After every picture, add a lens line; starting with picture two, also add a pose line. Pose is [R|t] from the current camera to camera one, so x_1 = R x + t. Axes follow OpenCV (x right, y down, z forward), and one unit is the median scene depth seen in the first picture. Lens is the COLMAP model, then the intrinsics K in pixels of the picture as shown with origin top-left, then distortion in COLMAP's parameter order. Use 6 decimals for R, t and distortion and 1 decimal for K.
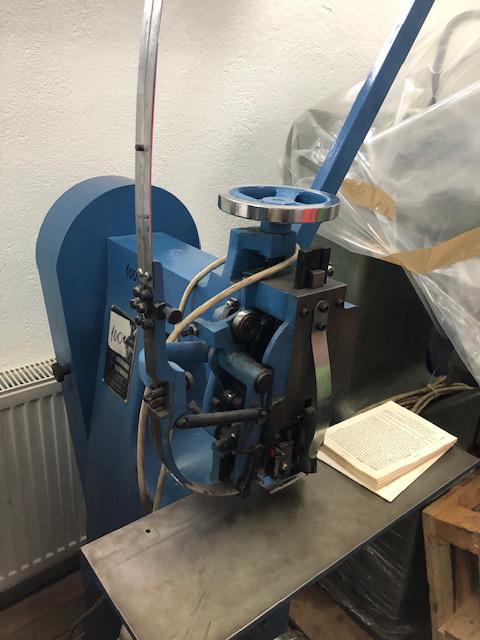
lens RADIAL K [[523.6, 0, 244.4], [0, 523.6, 320.1], [0, 0, 1]] dist [0.013550, -0.010933]
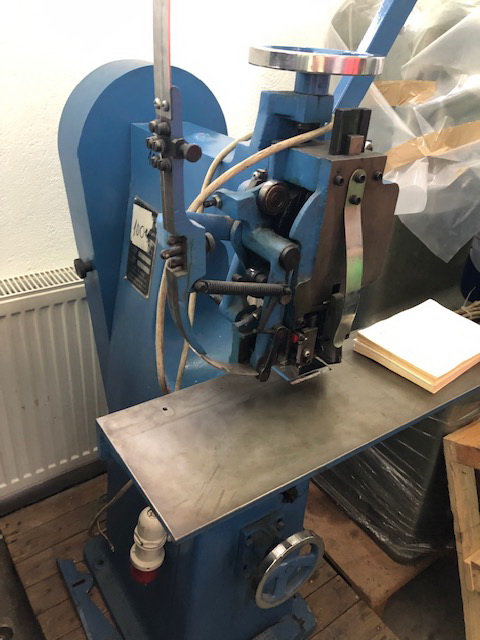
lens RADIAL K [[523.6, 0, 235.3], [0, 523.6, 321.9], [0, 0, 1]] dist [0.013550, -0.010933]
pose [[0.996916, 0.041686, -0.066489, 0.006299], [-0.034021, 0.993067, 0.112518, 0.113716], [0.070719, -0.109909, 0.991423, 0.049766]]
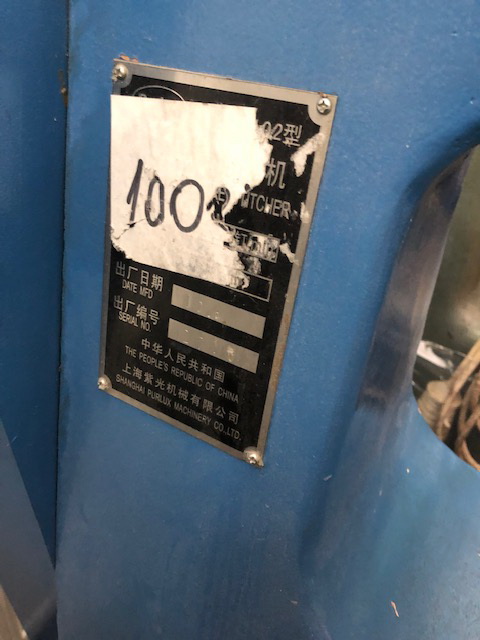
lens RADIAL K [[523.6, 0, 239.9], [0, 523.6, 318.3], [0, 0, 1]] dist [0.013550, -0.010933]
pose [[0.941920, -0.174618, 0.286873, -0.390782], [0.122233, 0.973862, 0.191444, 0.055236], [-0.312804, -0.145260, 0.938644, 1.035187]]
